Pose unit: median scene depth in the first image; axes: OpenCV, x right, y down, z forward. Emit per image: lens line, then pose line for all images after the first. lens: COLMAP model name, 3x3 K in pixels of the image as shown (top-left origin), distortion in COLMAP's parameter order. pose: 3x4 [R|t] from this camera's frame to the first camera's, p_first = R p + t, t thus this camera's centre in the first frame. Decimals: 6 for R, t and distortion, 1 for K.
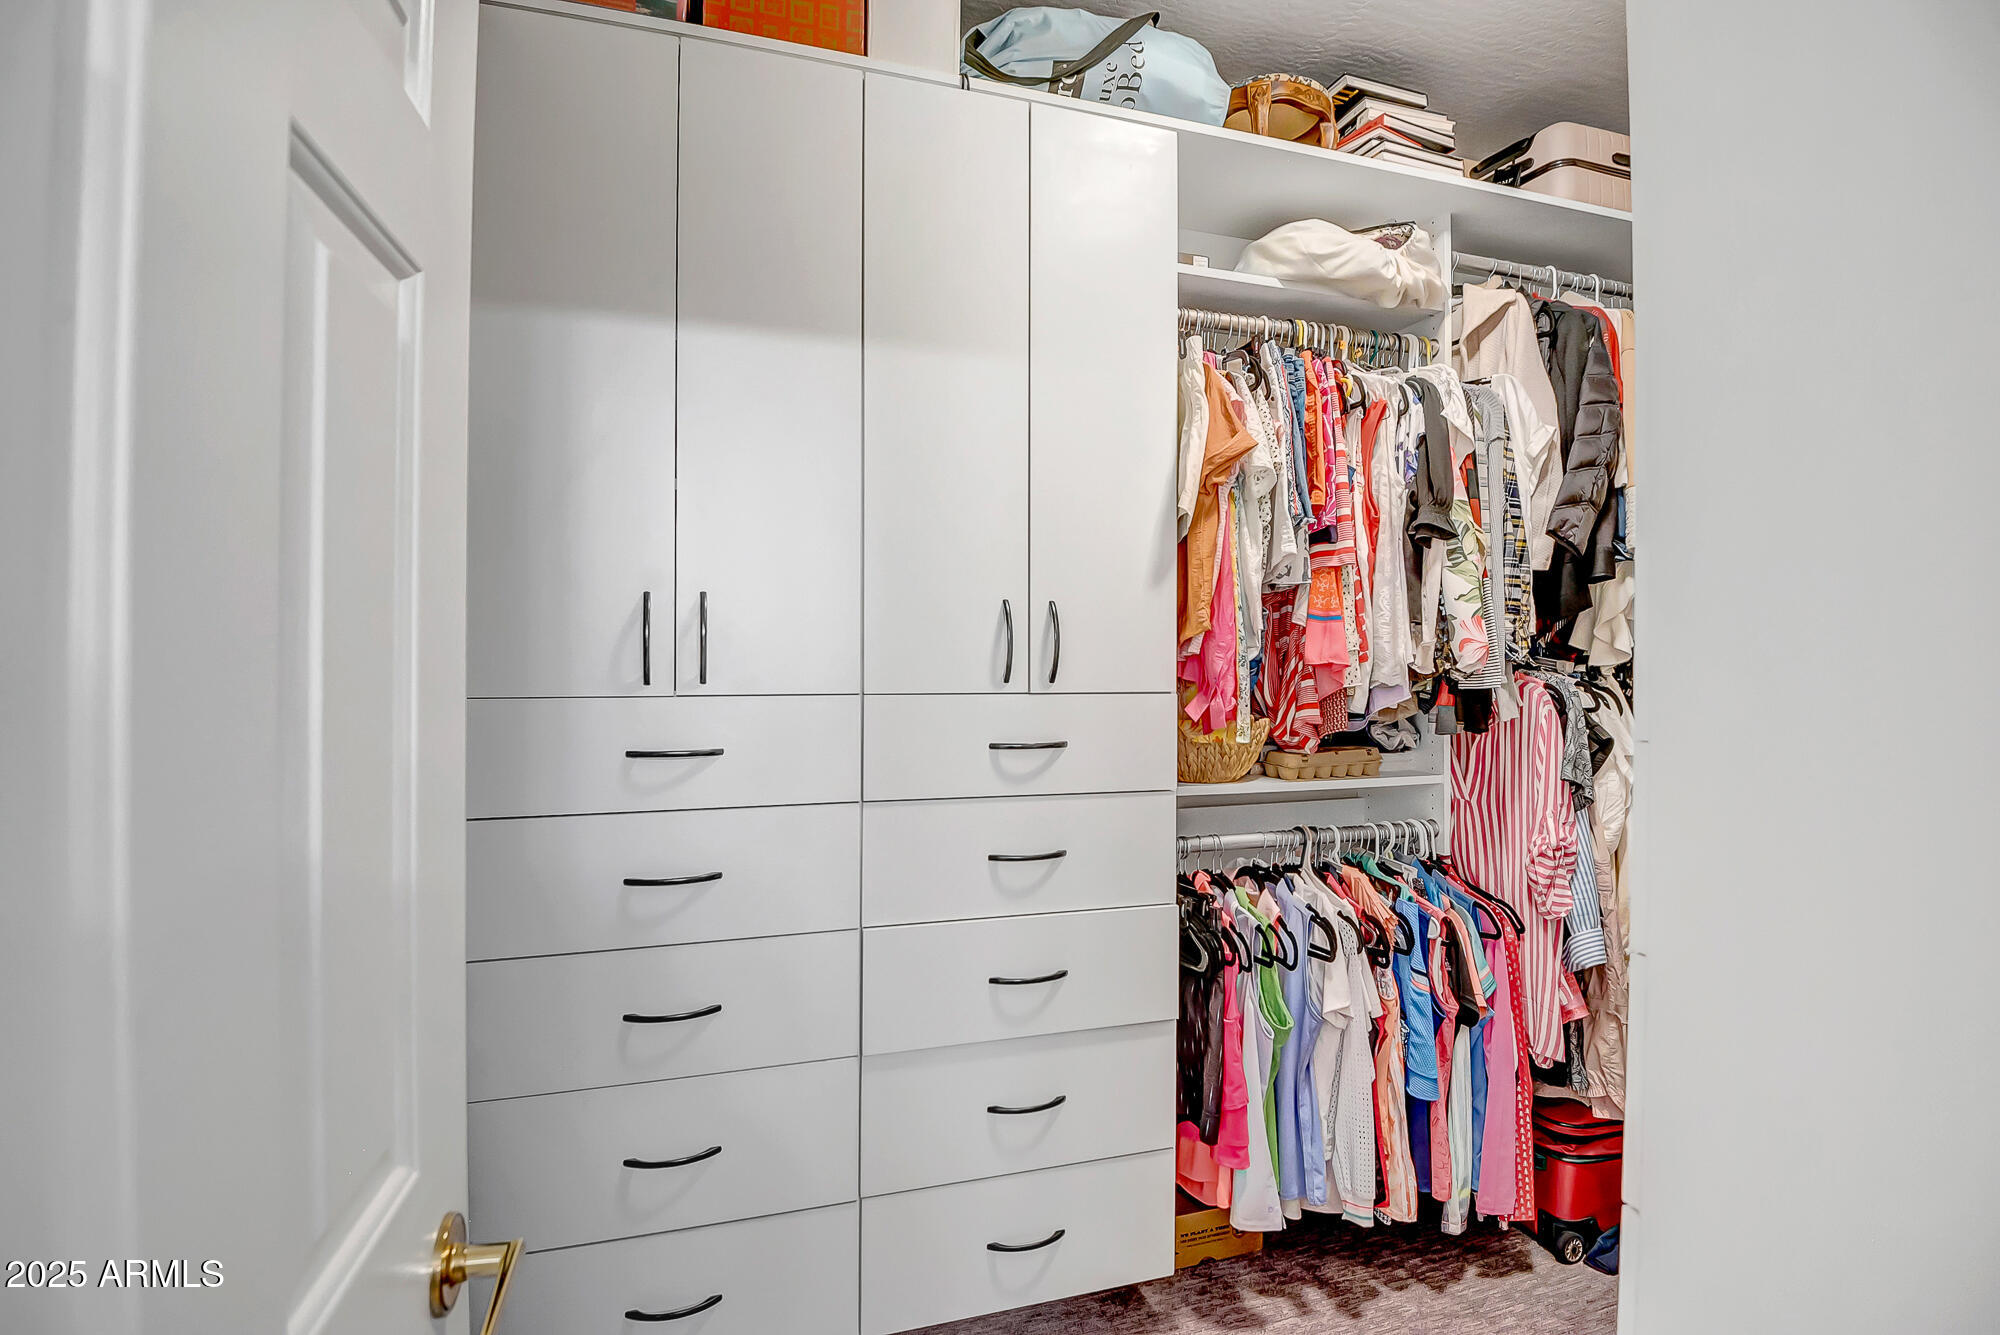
lens RADIAL K [[945.0, 0, 998.2], [0, 945.0, 658.2], [0, 0, 1]] dist [-0.002582, -0.026244]
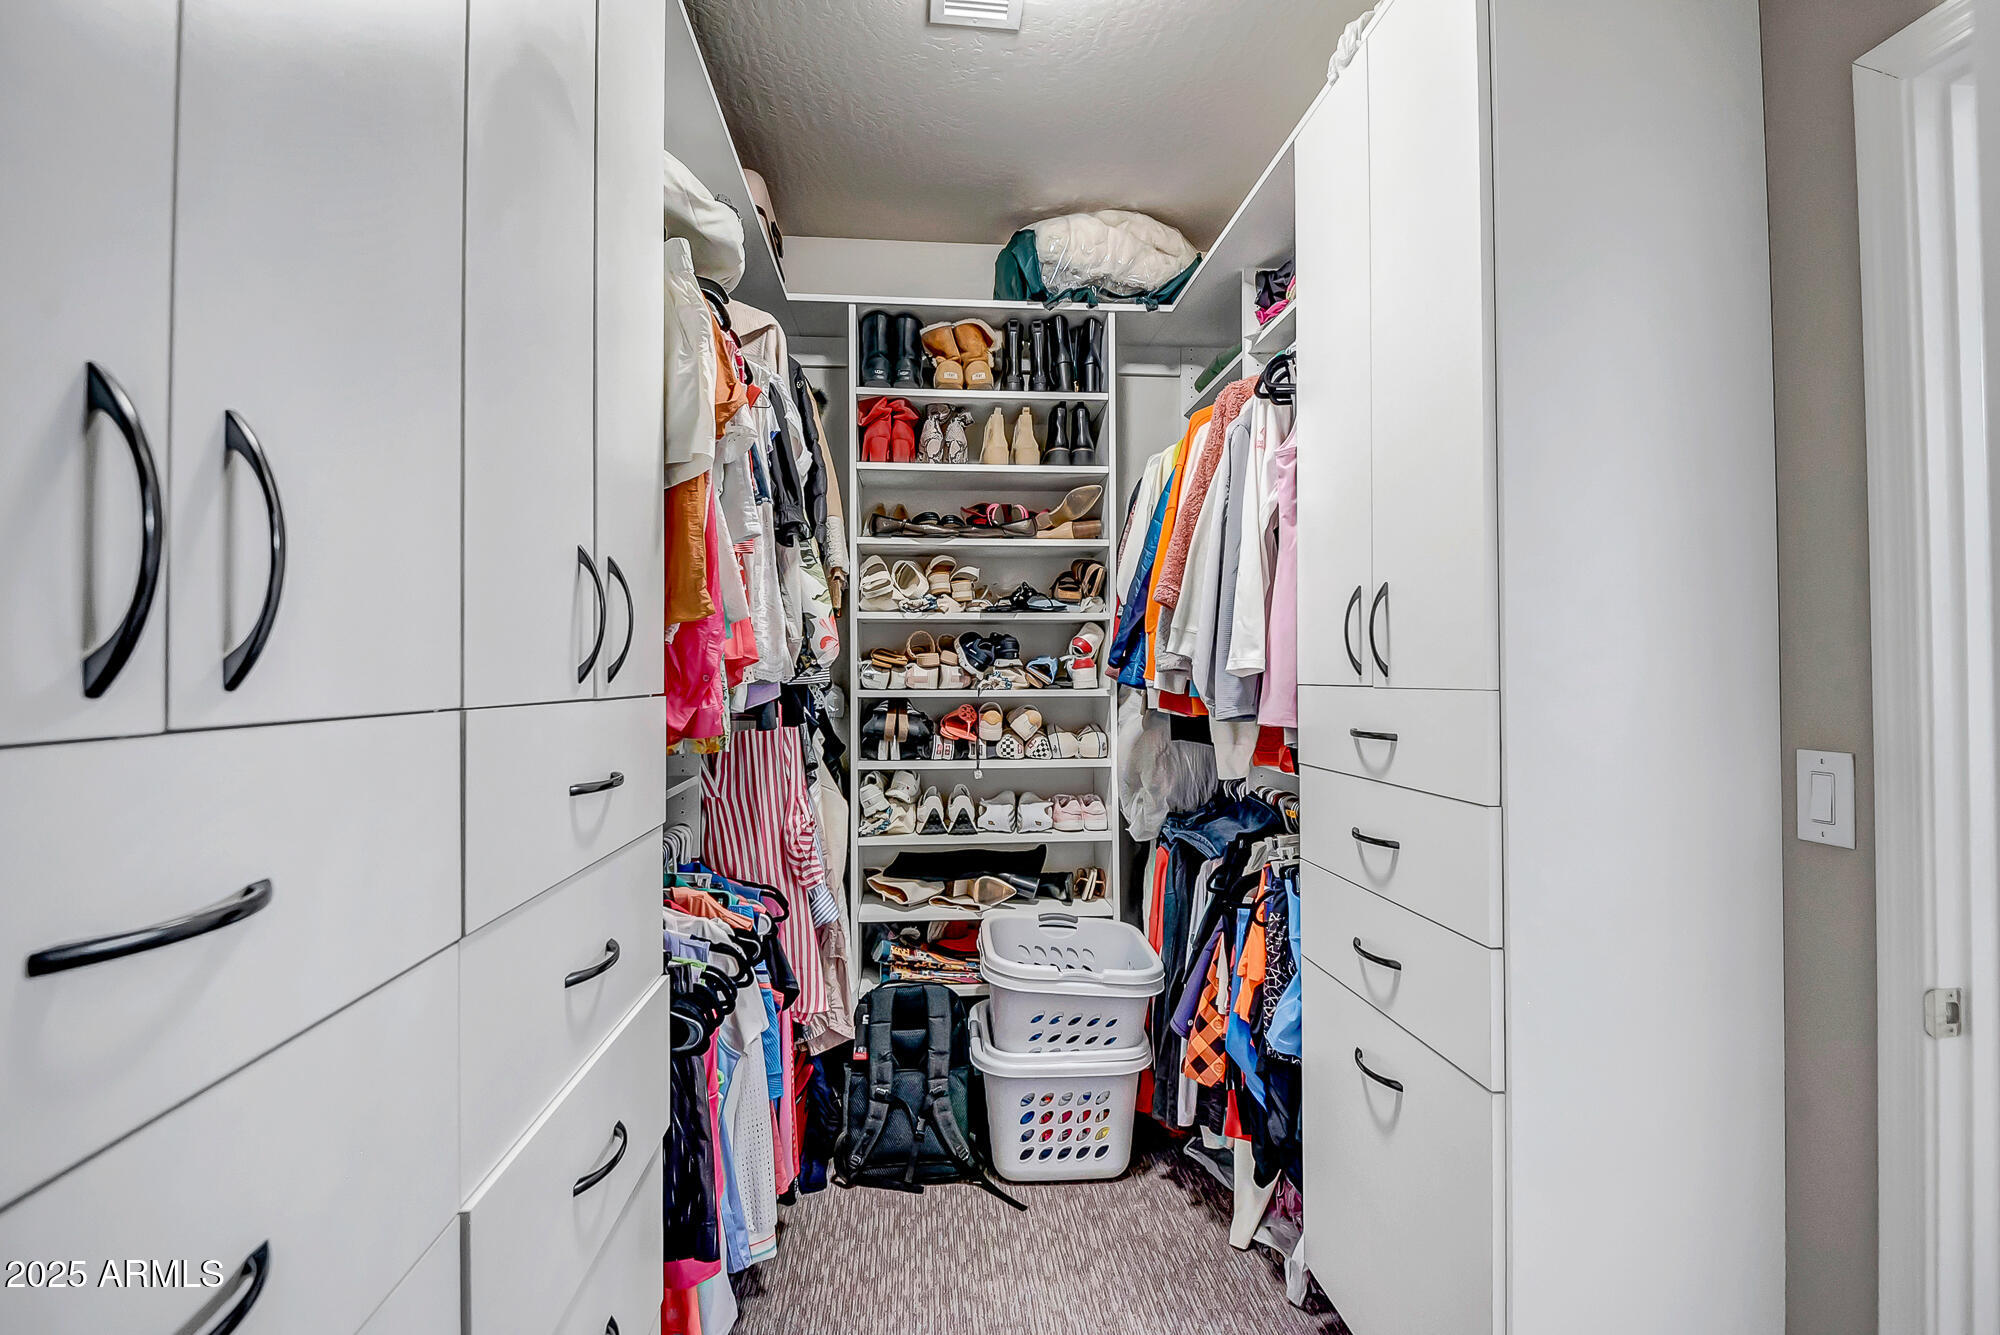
lens RADIAL K [[935.7, 0, 1008.4], [0, 935.7, 657.7], [0, 0, 1]] dist [0.026851, -0.040084]
pose [[0.213861, 0.012072, 0.976790, -0.473195], [0.001371, 0.999919, -0.012658, 0.016041], [-0.976863, 0.004047, 0.213827, 0.546235]]
